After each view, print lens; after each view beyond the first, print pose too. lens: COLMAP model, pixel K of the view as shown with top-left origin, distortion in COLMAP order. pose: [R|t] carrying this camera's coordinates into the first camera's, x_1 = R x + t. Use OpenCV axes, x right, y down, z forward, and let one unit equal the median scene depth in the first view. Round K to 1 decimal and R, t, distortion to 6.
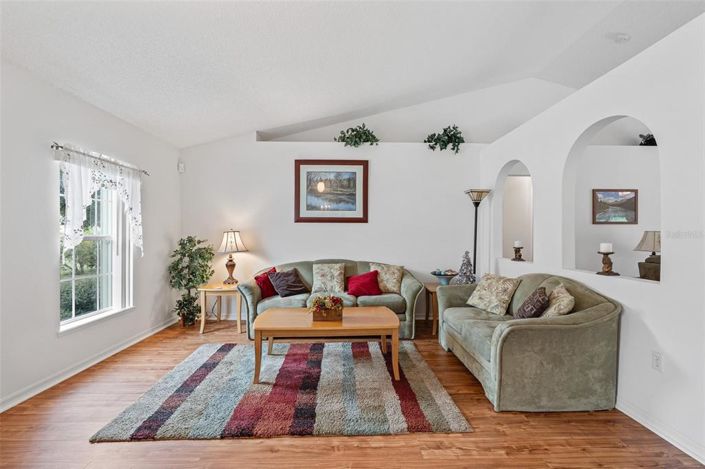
lens RADIAL K [[319.0, 0, 352.5], [0, 319.0, 234.5], [0, 0, 1]] dist [-0.006739, -0.000001]
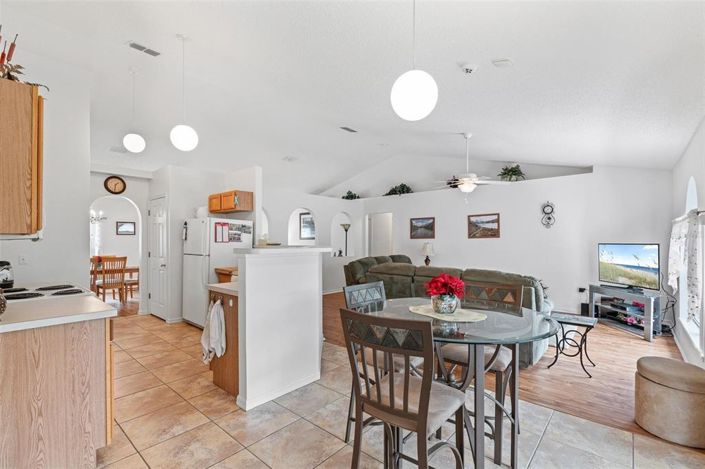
lens RADIAL K [[321.3, 0, 354.5], [0, 321.3, 242.6], [0, 0, 1]] dist [-0.005310, -0.000127]
pose [[0.740016, -0.000865, -0.672588, 1.867622], [0.003515, 0.999990, 0.002582, -0.019654], [0.672580, -0.004275, 0.740012, -0.551067]]
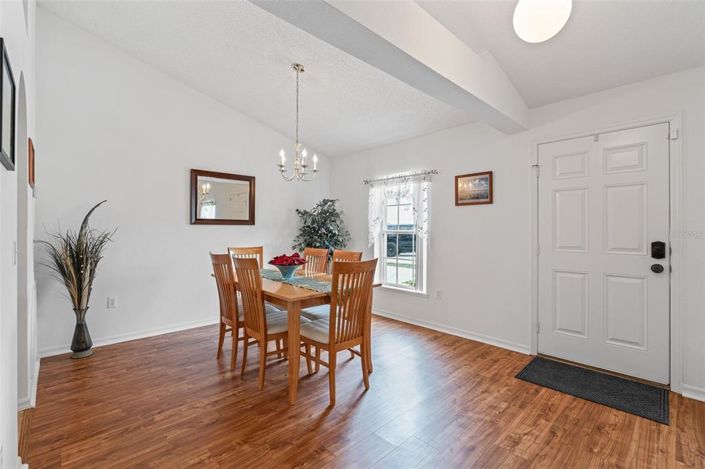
lens RADIAL K [[317.9, 0, 350.3], [0, 317.9, 228.9], [0, 0, 1]] dist [-0.005078, 0.000289]
pose [[-0.737750, -0.007984, -0.675027, 0.240376], [-0.007751, 0.999964, -0.003356, -0.000013], [0.675030, 0.002756, -0.737785, 0.370278]]
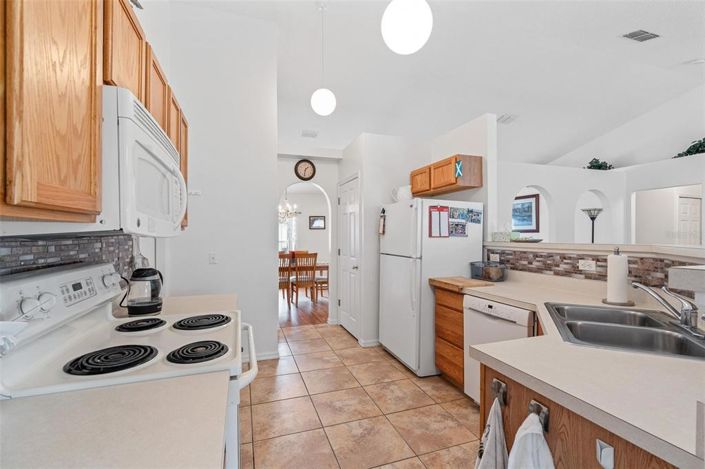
lens RADIAL K [[317.6, 0, 350.9], [0, 317.6, 236.7], [0, 0, 1]] dist [-0.005619, -0.000073]
pose [[0.307381, -0.001014, -0.951586, 1.376251], [0.005266, 0.999986, 0.000635, -0.022441], [0.951572, -0.005206, 0.307382, -0.431465]]
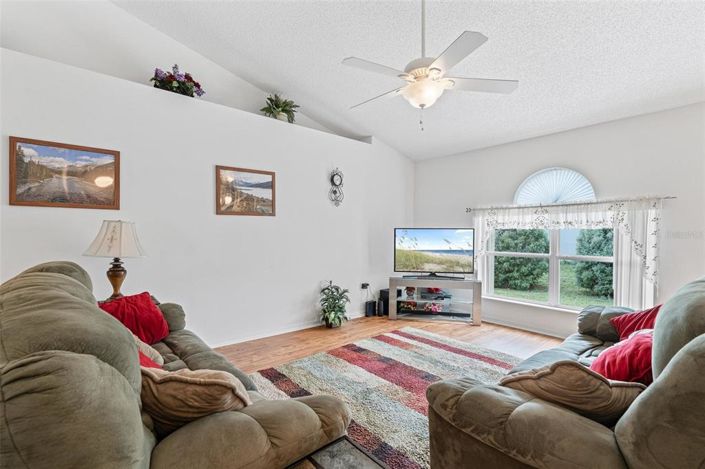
lens RADIAL K [[317.6, 0, 350.9], [0, 317.6, 236.7], [0, 0, 1]] dist [-0.005619, -0.000073]
pose [[0.773831, -0.003626, 0.633382, 0.938124], [0.005619, 0.999984, -0.001141, 0.021671], [-0.633367, 0.004442, 0.773839, 0.291400]]
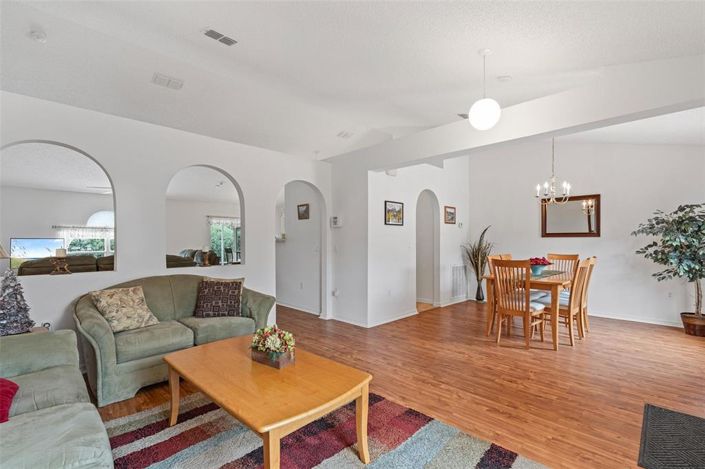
lens RADIAL K [[324.9, 0, 349.1], [0, 324.9, 238.5], [0, 0, 1]] dist [-0.002101, 0.000195]
pose [[-0.685023, -0.000186, 0.728522, -0.467038], [-0.001980, 0.999997, -0.001607, -0.003552], [-0.728519, -0.002543, -0.685021, 0.894708]]
